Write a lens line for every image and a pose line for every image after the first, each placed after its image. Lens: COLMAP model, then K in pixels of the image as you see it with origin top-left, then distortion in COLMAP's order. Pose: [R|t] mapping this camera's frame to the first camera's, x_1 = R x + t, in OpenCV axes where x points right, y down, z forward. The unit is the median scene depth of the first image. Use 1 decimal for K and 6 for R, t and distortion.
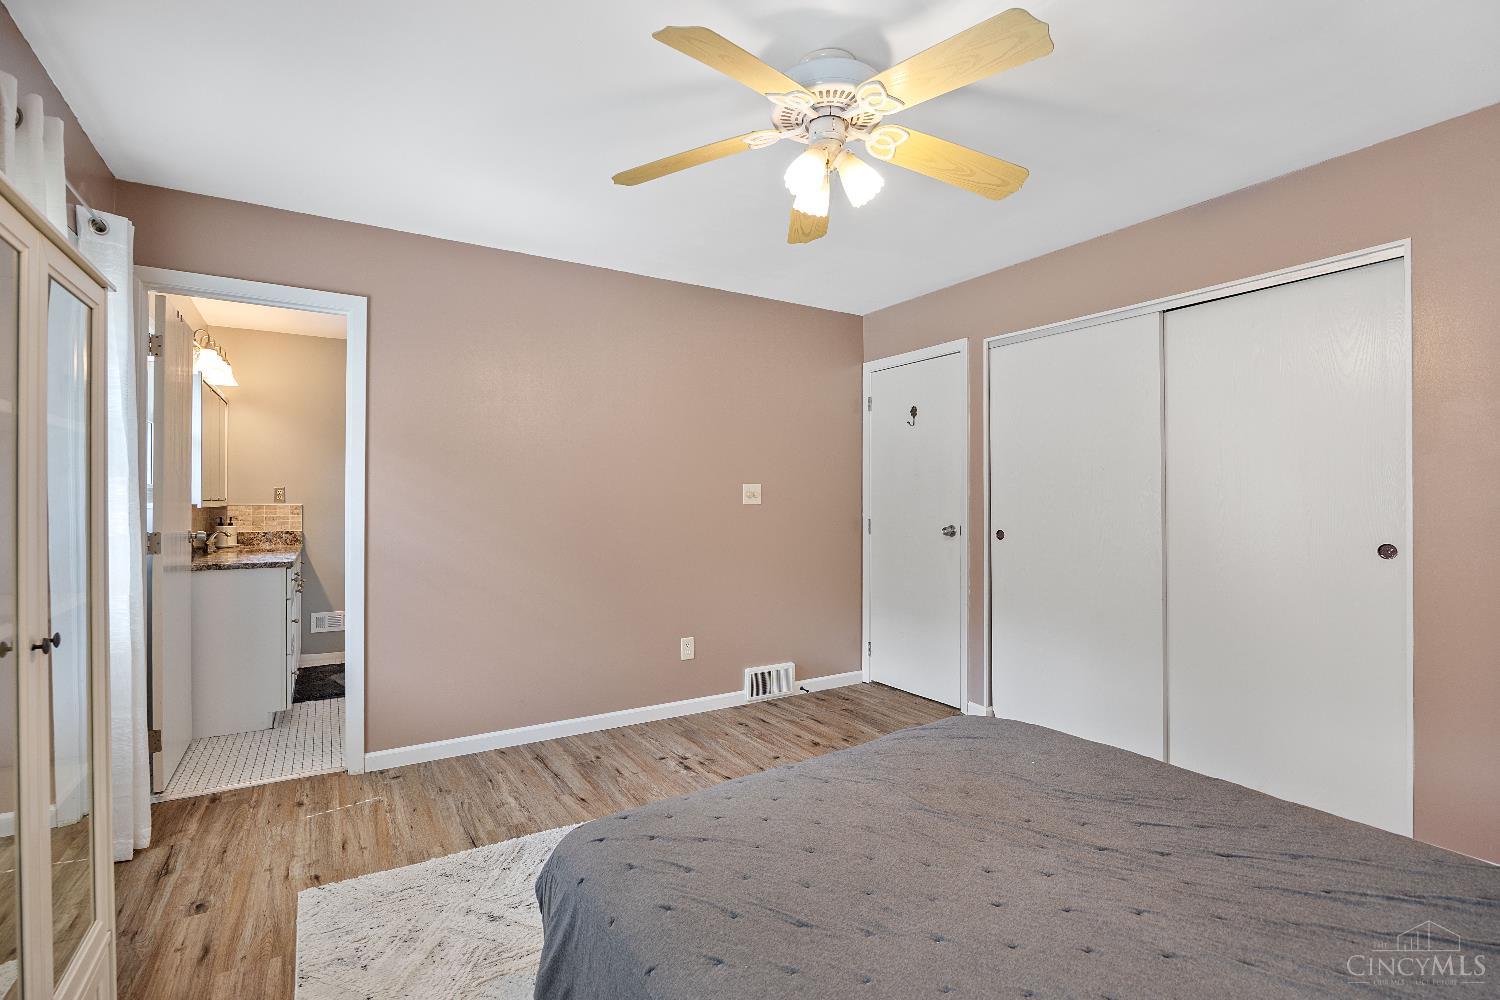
lens RADIAL K [[709.2, 0, 749.1], [0, 709.2, 497.4], [0, 0, 1]] dist [-0.000570, -0.000120]
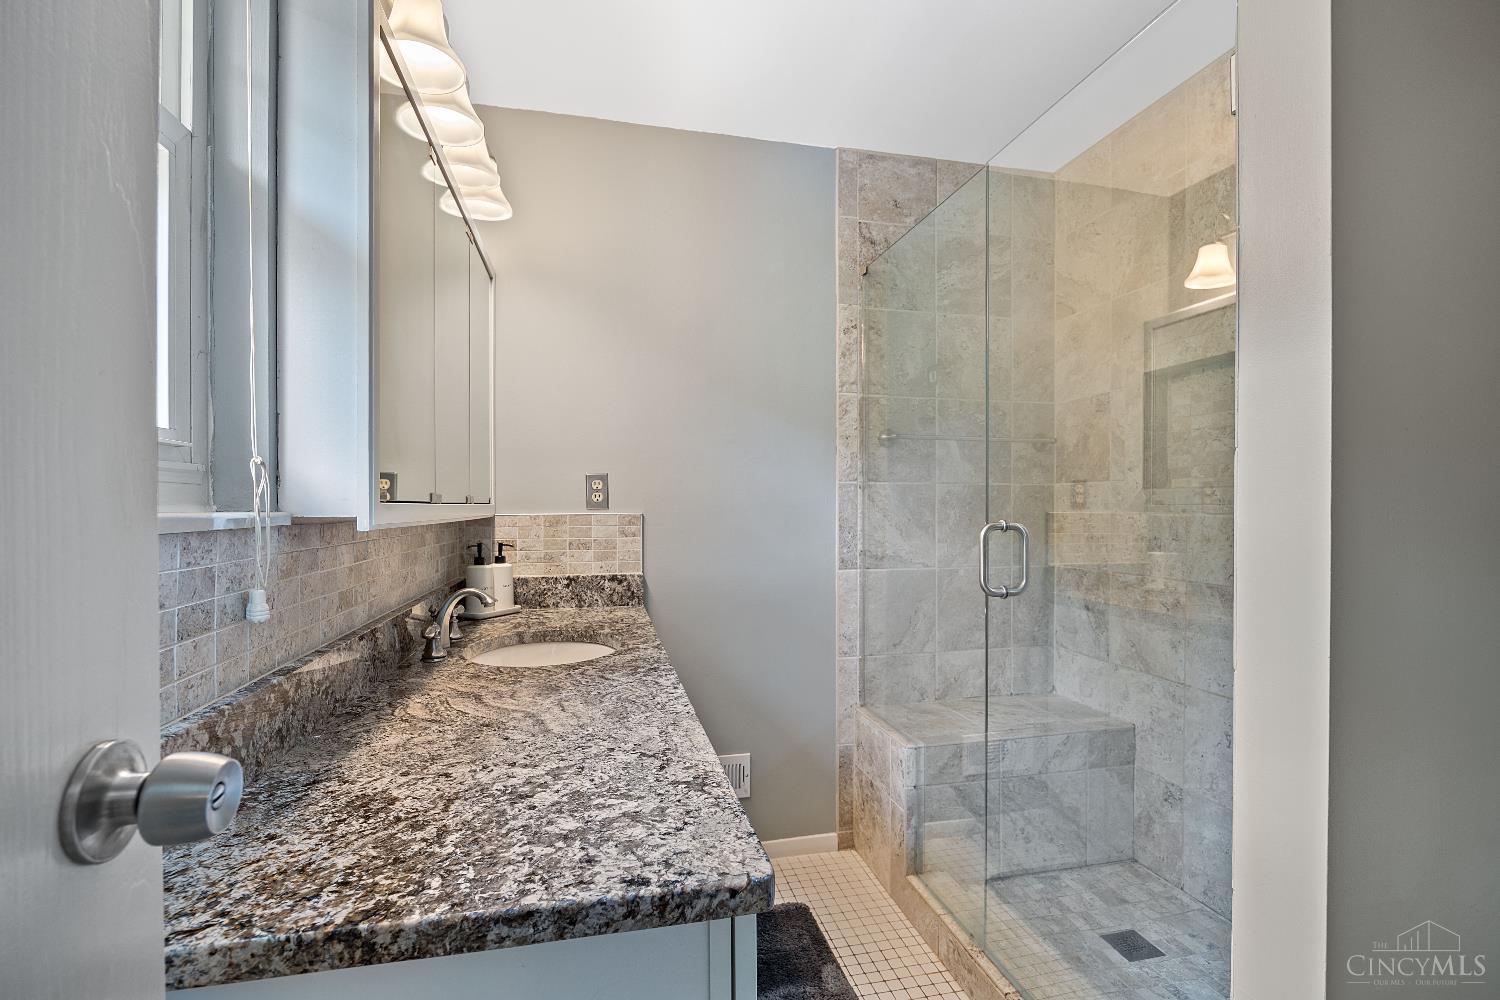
lens RADIAL K [[709.2, 0, 752.5], [0, 709.2, 505.1], [0, 0, 1]] dist [-0.000570, -0.000120]
pose [[0.949192, -0.005862, -0.314643, -0.450491], [0.006054, 0.999982, -0.000366, 0.006121], [0.314640, -0.001557, 0.949210, 0.639119]]
